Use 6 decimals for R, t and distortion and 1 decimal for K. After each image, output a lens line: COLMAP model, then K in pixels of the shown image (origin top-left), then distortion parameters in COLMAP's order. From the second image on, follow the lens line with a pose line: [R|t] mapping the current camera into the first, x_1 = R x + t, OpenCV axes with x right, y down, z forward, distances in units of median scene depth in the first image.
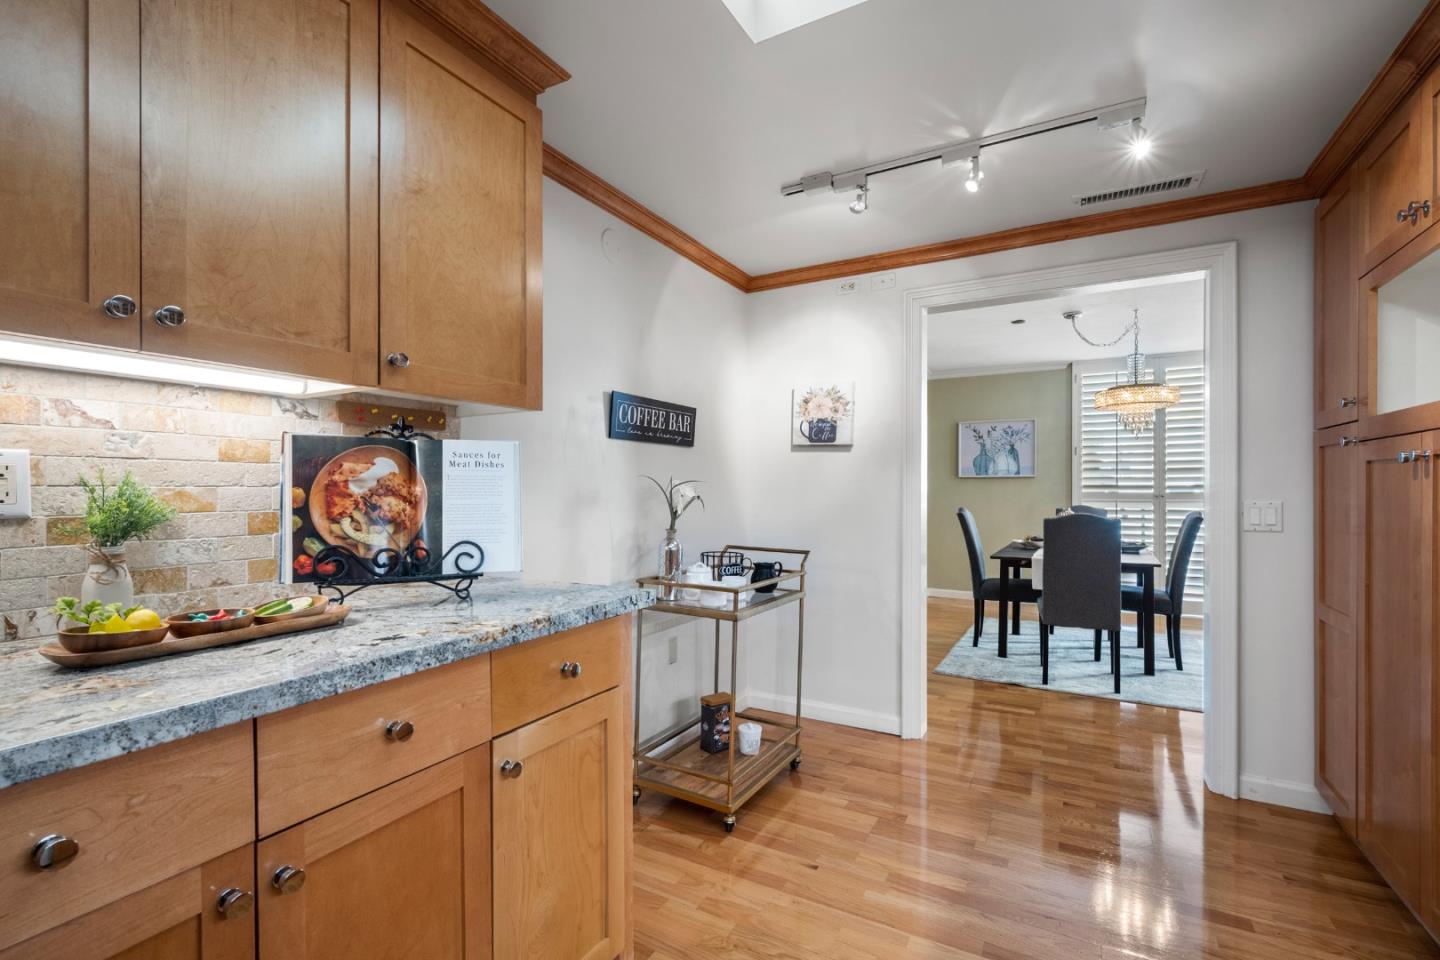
lens RADIAL K [[628.4, 0, 724.4], [0, 628.4, 492.3], [0, 0, 1]] dist [-0.006301, -0.001063]
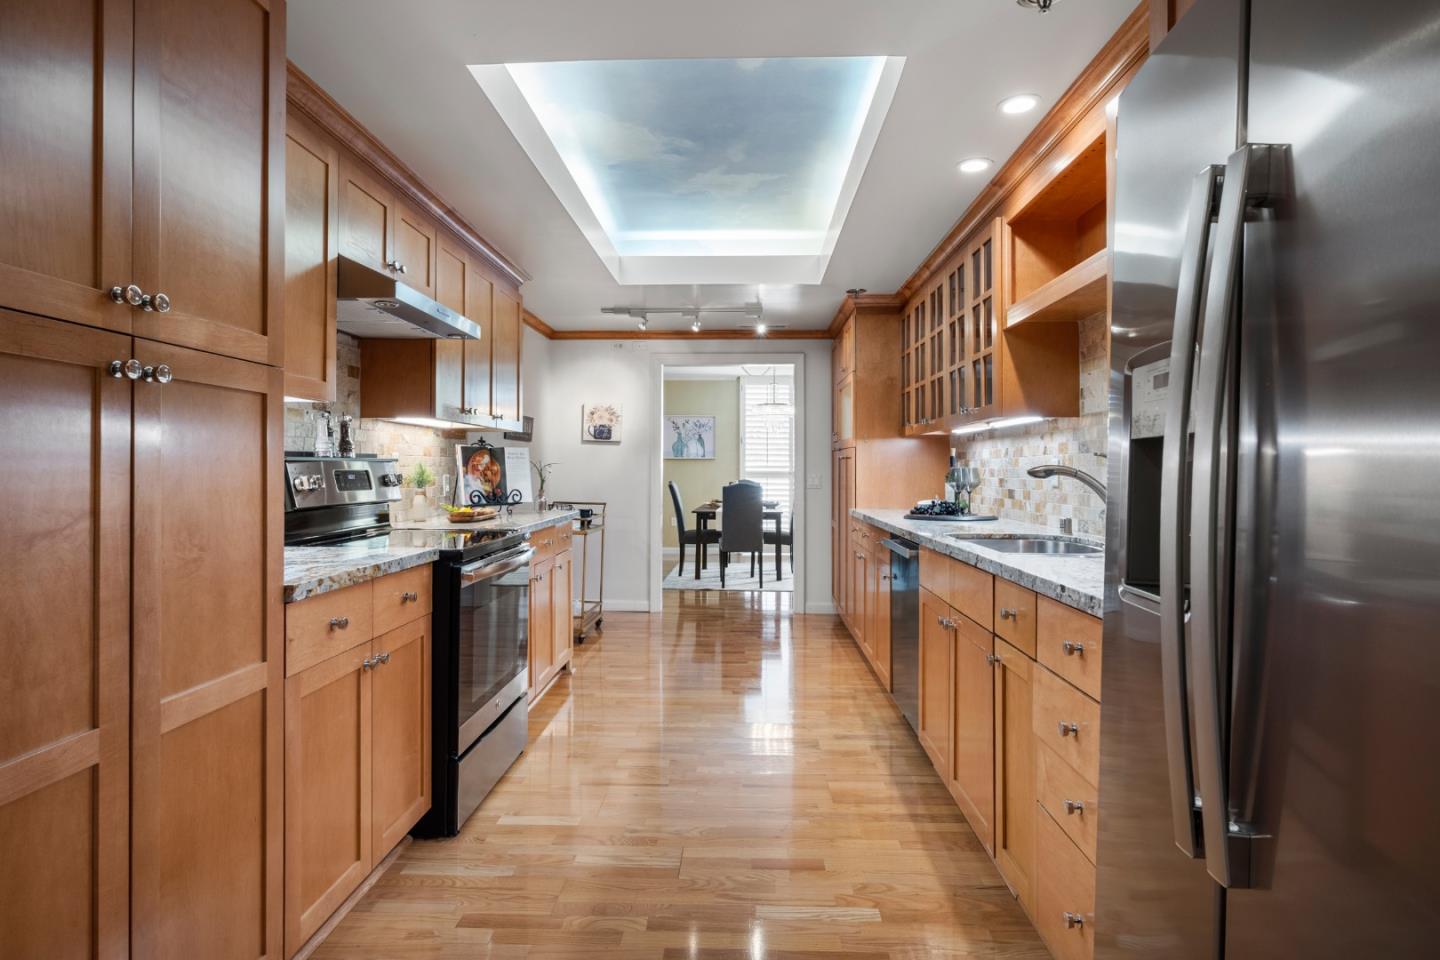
lens RADIAL K [[864.7, 0, 721.5], [0, 864.7, 473.7], [0, 0, 1]] dist [-0.004696, -0.000362]
pose [[0.887915, 0.000899, 0.460006, -0.517024], [-0.002216, 0.999995, 0.002324, 0.003259], [-0.460001, -0.003083, 0.887913, -0.973570]]
